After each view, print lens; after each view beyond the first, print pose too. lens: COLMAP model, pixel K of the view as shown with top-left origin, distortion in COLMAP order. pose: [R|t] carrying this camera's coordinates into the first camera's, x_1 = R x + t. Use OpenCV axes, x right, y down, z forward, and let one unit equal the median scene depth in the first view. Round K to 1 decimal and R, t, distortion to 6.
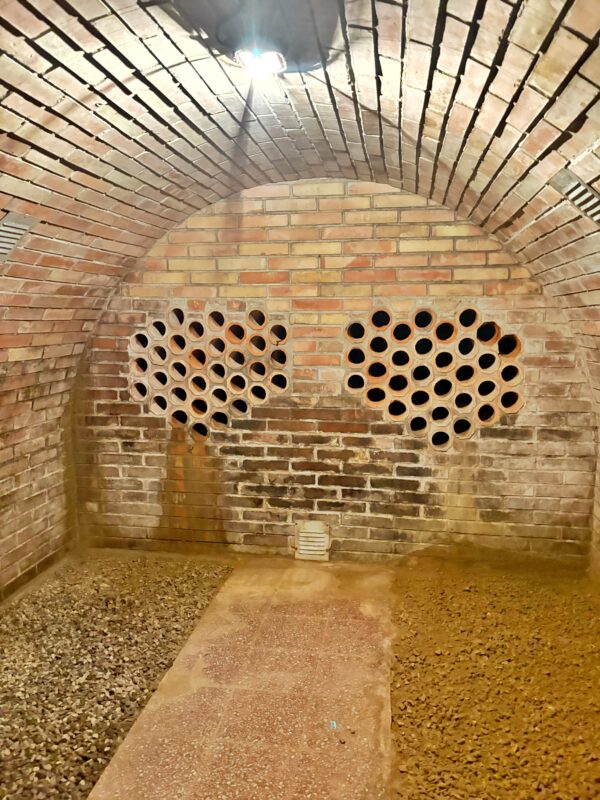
lens RADIAL K [[612.6, 0, 300.2], [0, 612.6, 400.7], [0, 0, 1]] dist [-0.001892, -0.006231]
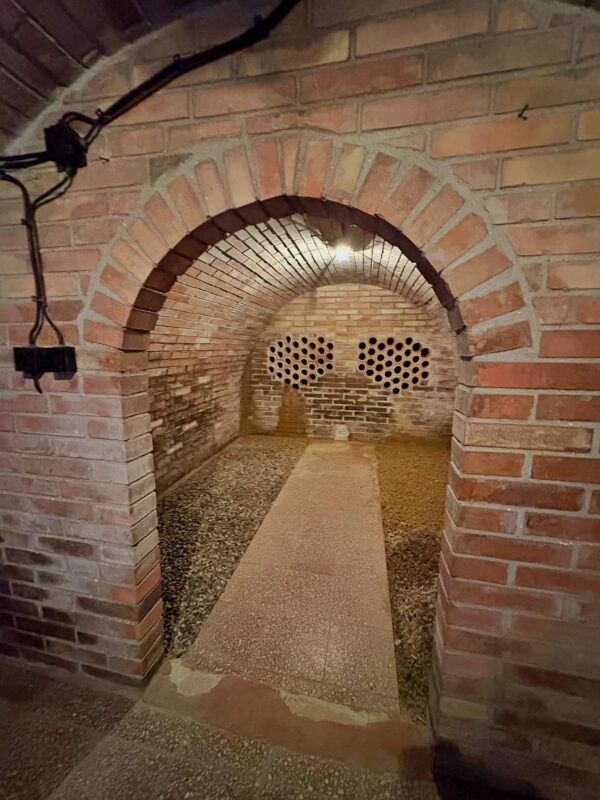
lens RADIAL K [[324.0, 0, 299.4], [0, 324.0, 398.8], [0, 0, 1]] dist [-0.010525, 0.001198]
pose [[0.998789, 0.019148, -0.045323, -0.096650], [-0.018245, 0.999628, 0.020263, 0.074756], [0.045694, -0.019412, 0.998767, -0.304214]]
